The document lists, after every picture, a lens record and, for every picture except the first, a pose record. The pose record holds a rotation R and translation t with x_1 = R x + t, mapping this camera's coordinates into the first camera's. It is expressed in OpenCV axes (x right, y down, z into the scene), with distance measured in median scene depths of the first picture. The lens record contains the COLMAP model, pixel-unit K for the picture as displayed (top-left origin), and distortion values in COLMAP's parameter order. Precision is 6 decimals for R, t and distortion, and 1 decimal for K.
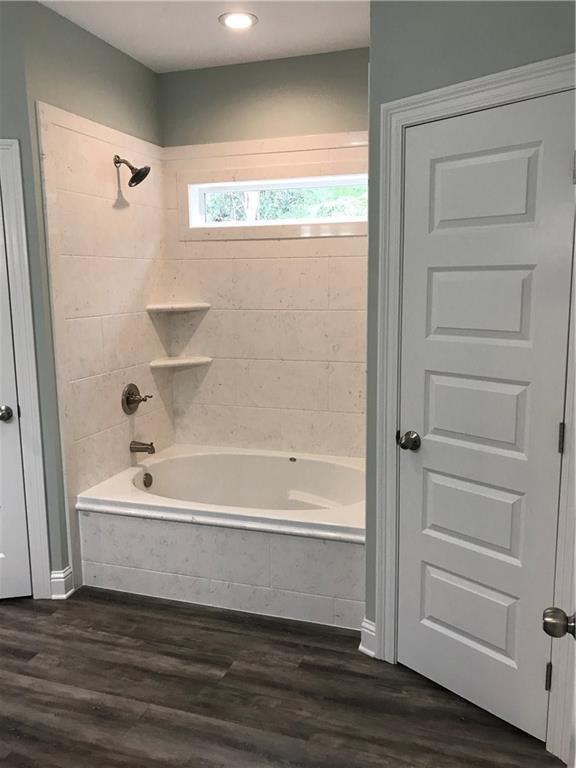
lens RADIAL K [[634.4, 0, 287.5], [0, 634.4, 385.8], [0, 0, 1]] dist [0.035732, -0.041837]
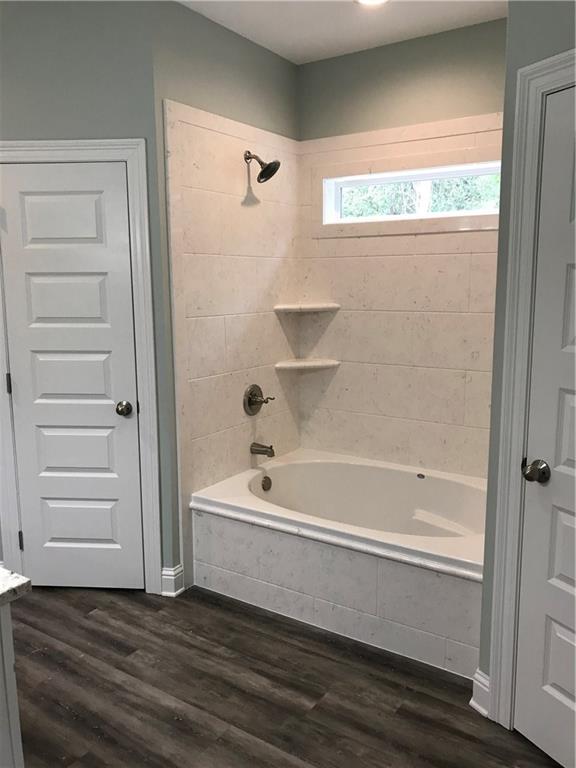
lens RADIAL K [[634.4, 0, 287.5], [0, 634.4, 385.8], [0, 0, 1]] dist [0.035732, -0.041837]
pose [[0.964440, 0.048334, -0.259843, 0.067070], [-0.048537, 0.998805, 0.005641, -0.010778], [0.259805, 0.007172, 0.965634, 0.079370]]
